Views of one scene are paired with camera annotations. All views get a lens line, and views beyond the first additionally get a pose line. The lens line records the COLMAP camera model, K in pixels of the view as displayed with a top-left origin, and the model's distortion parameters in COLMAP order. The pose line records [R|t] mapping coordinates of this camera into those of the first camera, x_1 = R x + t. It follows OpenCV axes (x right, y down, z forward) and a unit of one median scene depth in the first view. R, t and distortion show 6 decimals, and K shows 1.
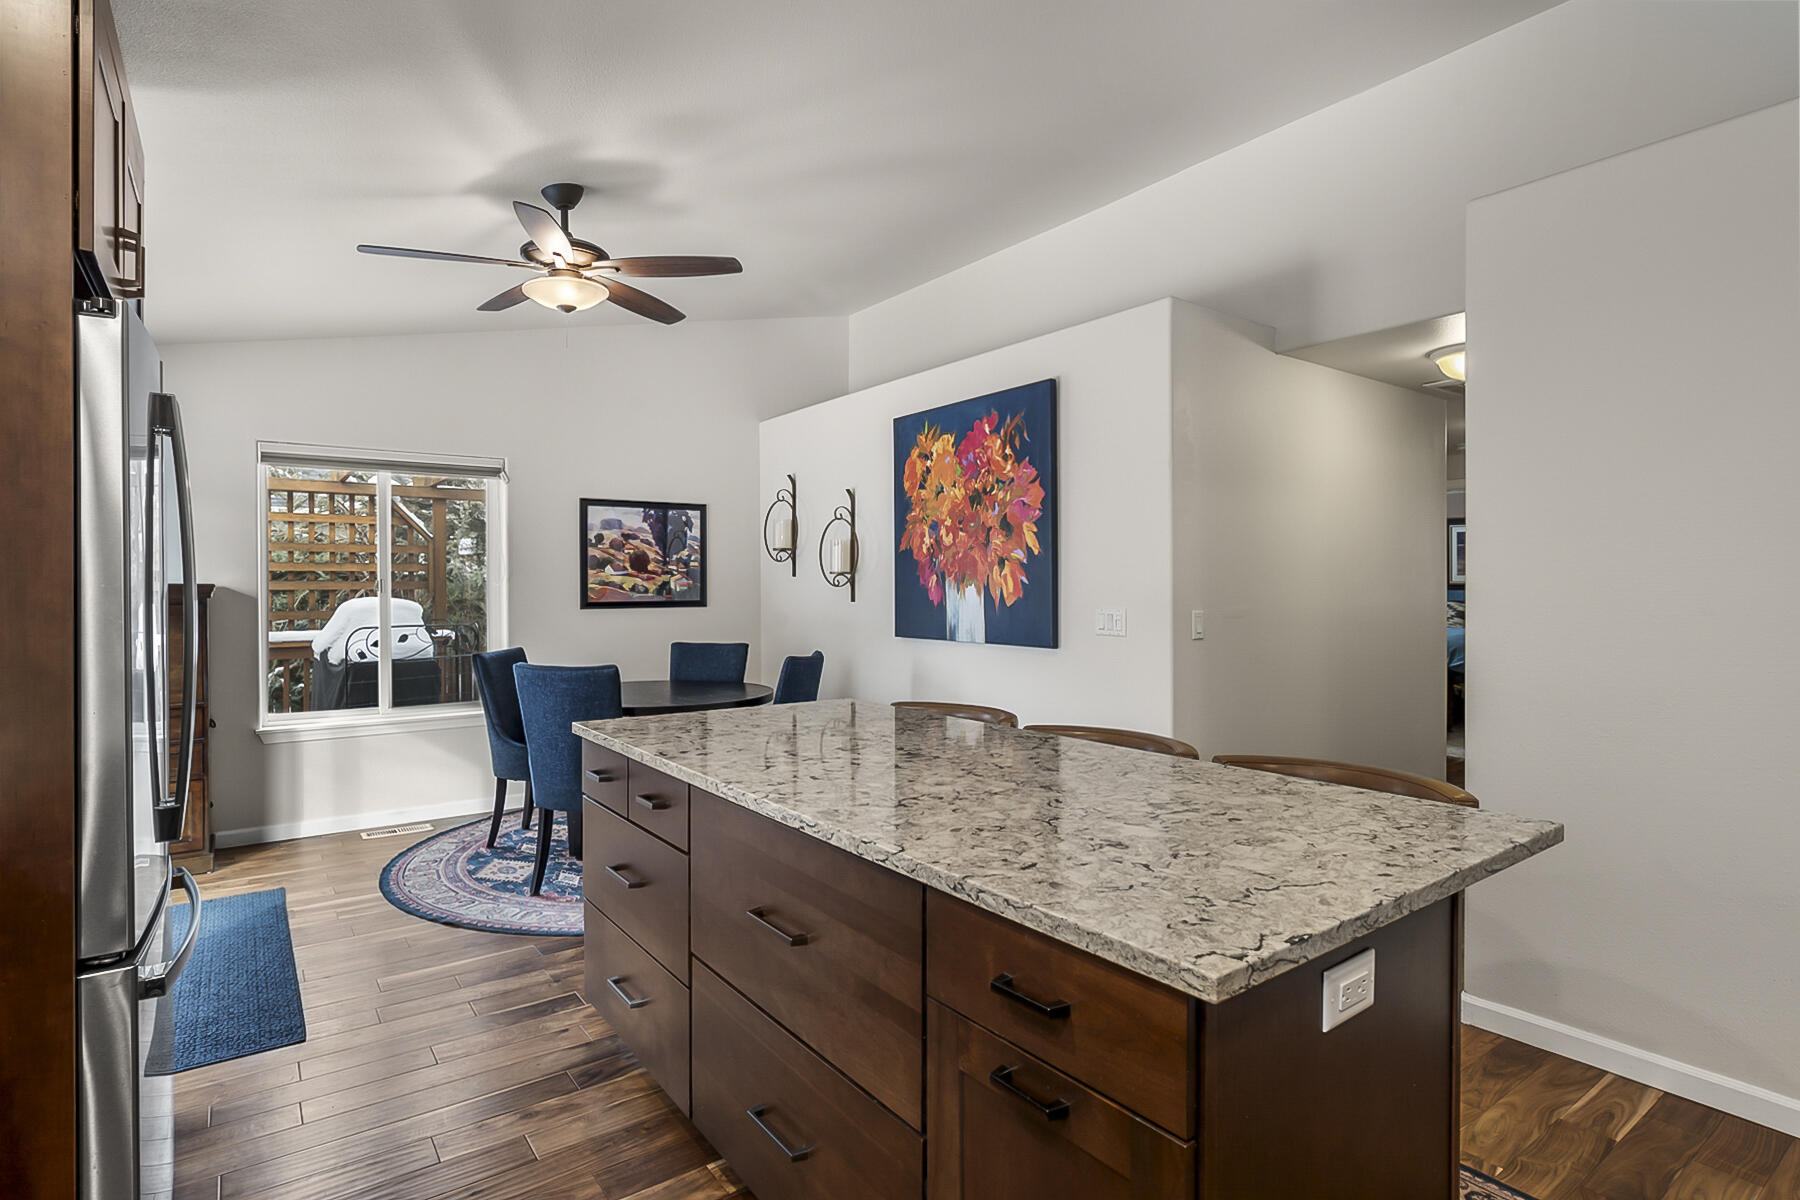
lens RADIAL K [[922.2, 0, 896.1], [0, 922.2, 594.7], [0, 0, 1]] dist [-0.021094, 0.000428]
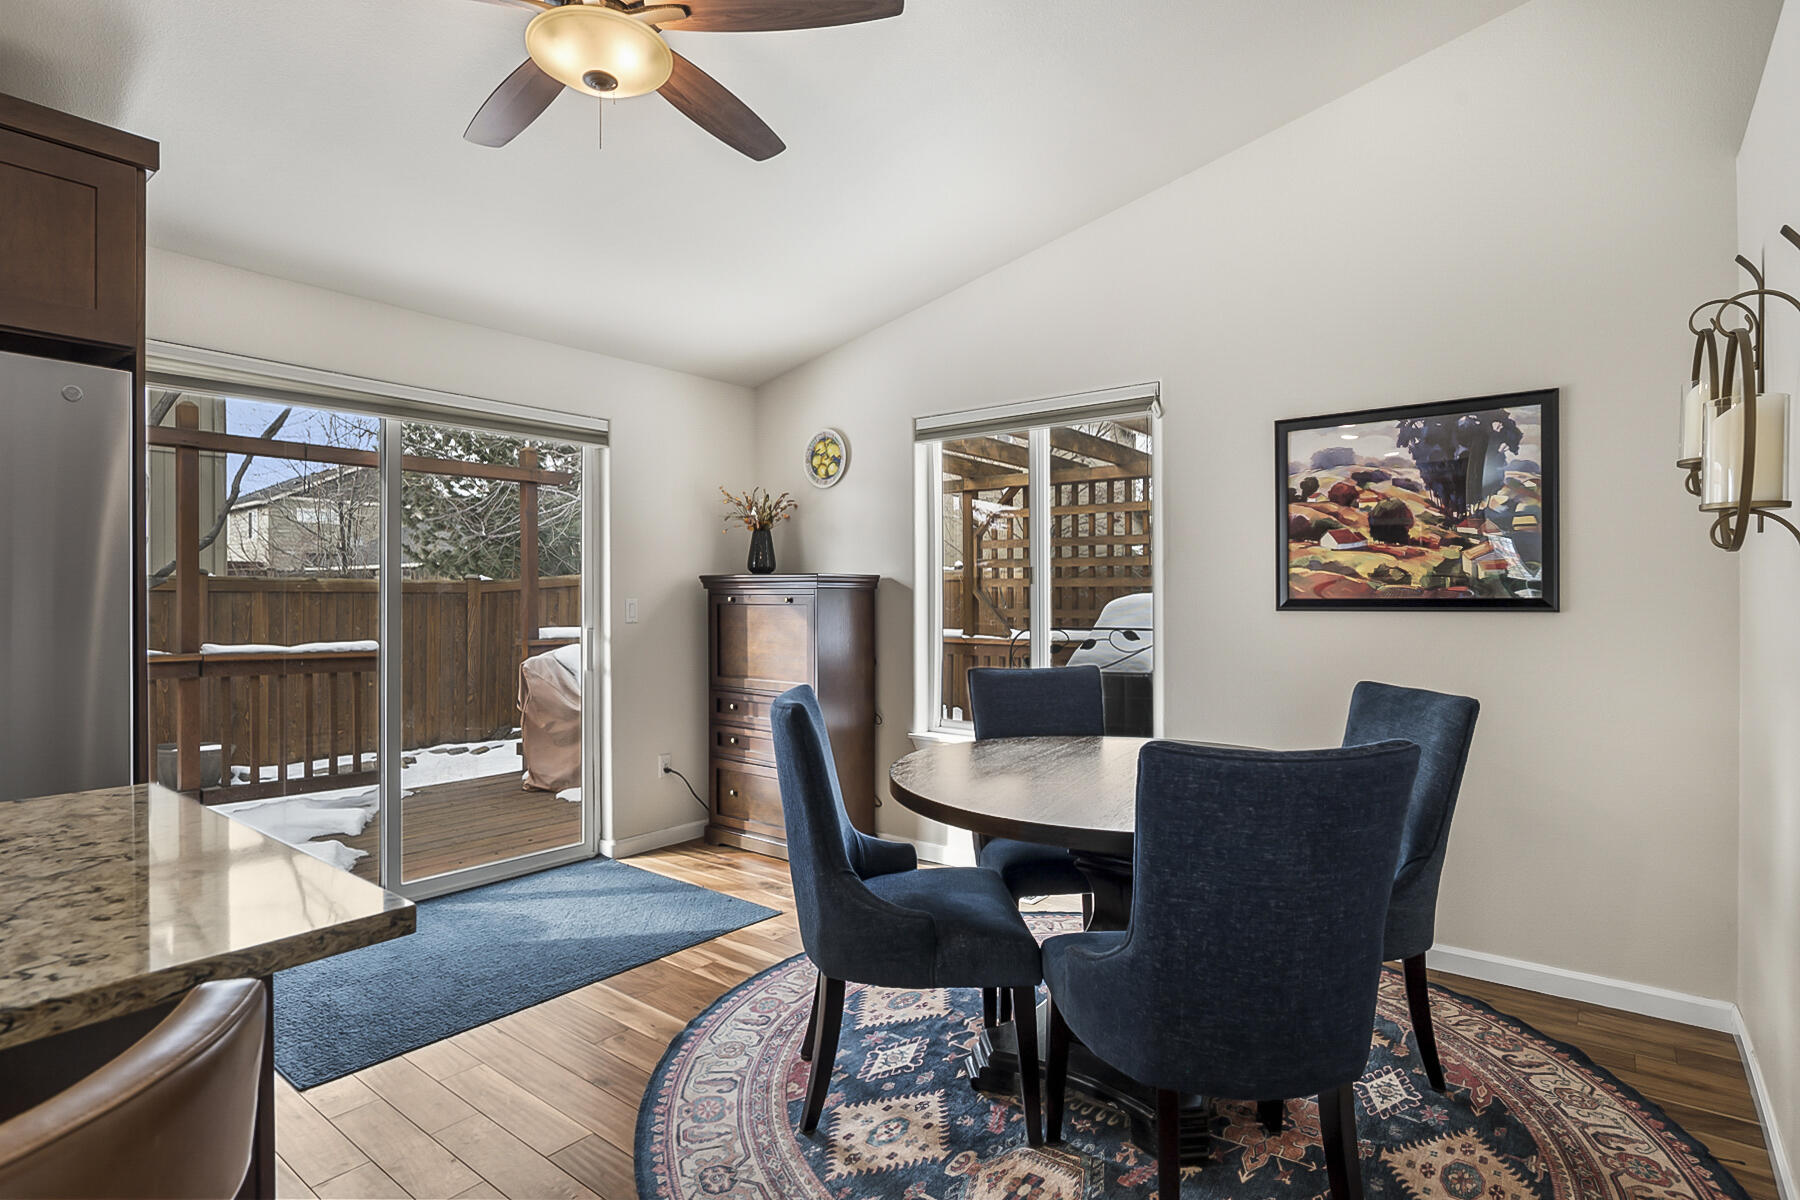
lens RADIAL K [[922.2, 0, 898.8], [0, 922.2, 592.1], [0, 0, 1]] dist [-0.021094, 0.000428]
pose [[0.259714, -0.001157, -0.965685, 0.152329], [-0.006079, 0.999978, -0.002833, 0.006666], [0.965666, 0.006607, 0.259702, 0.595132]]
